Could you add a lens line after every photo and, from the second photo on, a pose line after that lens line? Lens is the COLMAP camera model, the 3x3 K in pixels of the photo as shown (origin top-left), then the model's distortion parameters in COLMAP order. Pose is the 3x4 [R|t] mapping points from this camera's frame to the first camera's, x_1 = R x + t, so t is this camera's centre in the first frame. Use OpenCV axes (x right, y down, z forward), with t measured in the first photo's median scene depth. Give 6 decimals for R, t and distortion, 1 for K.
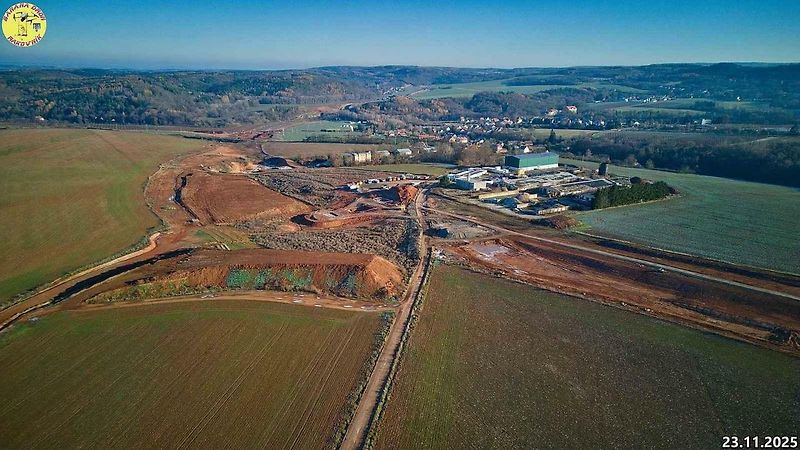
lens RADIAL K [[554.9, 0, 398.5], [0, 554.9, 228.7], [0, 0, 1]] dist [0.109379, -0.107898]
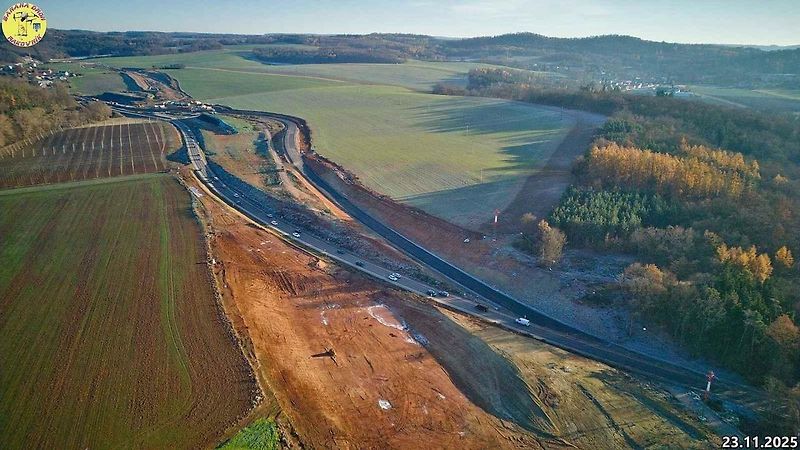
lens RADIAL K [[554.9, 0, 398.5], [0, 554.9, 228.7], [0, 0, 1]] dist [0.109379, -0.107898]
pose [[0.737516, -0.204537, 0.643610, -0.197819], [0.171773, 0.978503, 0.114130, -0.260892], [-0.653118, 0.026383, 0.756796, 0.962760]]
